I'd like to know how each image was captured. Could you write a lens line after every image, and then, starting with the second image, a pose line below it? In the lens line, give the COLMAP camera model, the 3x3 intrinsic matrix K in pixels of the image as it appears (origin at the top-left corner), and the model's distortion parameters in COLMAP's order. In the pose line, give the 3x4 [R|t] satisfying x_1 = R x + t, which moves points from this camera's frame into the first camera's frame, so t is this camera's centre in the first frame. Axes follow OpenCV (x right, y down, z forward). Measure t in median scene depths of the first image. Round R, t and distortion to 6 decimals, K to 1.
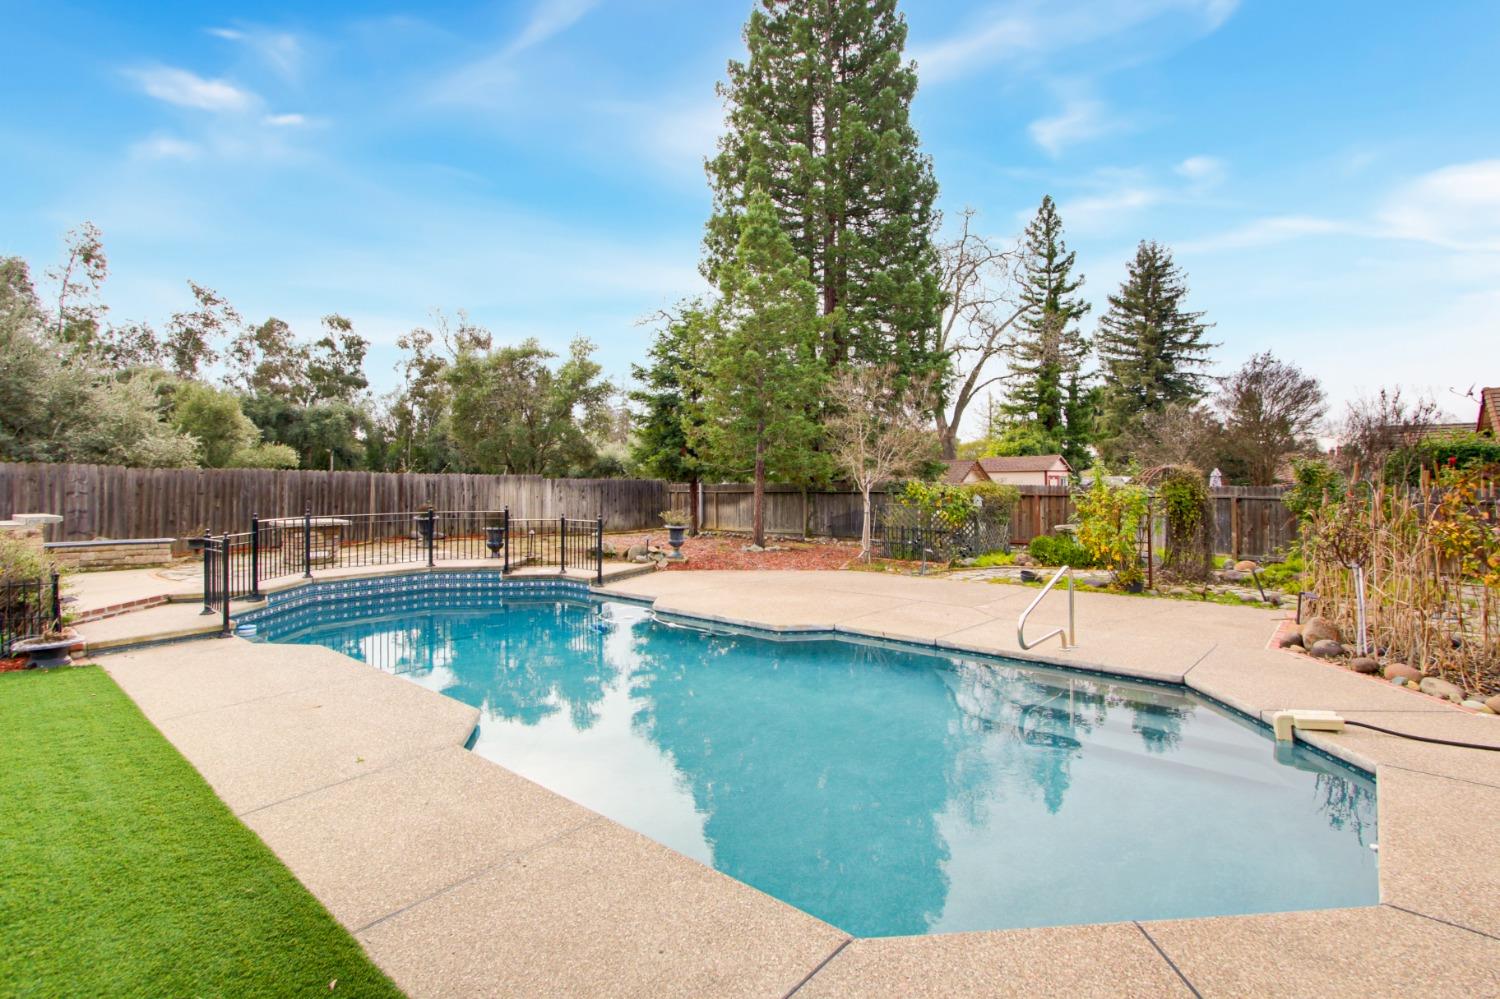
lens RADIAL K [[705.1, 0, 747.5], [0, 705.1, 490.2], [0, 0, 1]] dist [-0.014816, 0.001768]
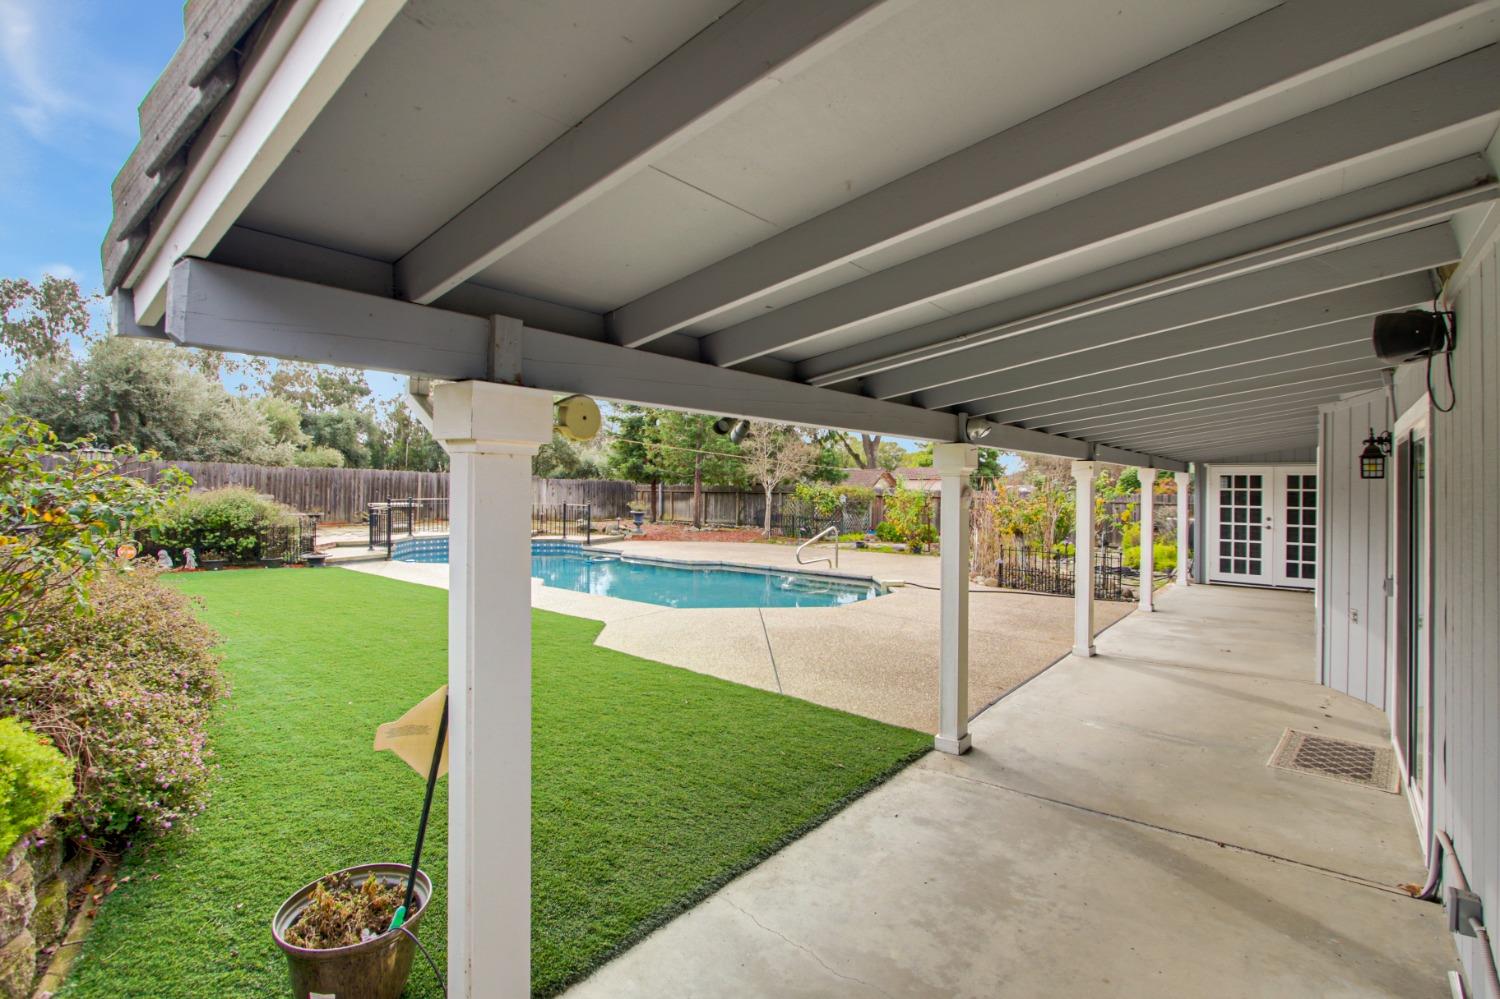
lens RADIAL K [[705.1, 0, 750.4], [0, 705.1, 491.2], [0, 0, 1]] dist [-0.014816, 0.001768]
pose [[0.998891, 0.016116, 0.044235, 0.055079], [-0.015904, 0.999860, -0.005137, 0.008821], [-0.044312, 0.004427, 0.999008, -0.399563]]
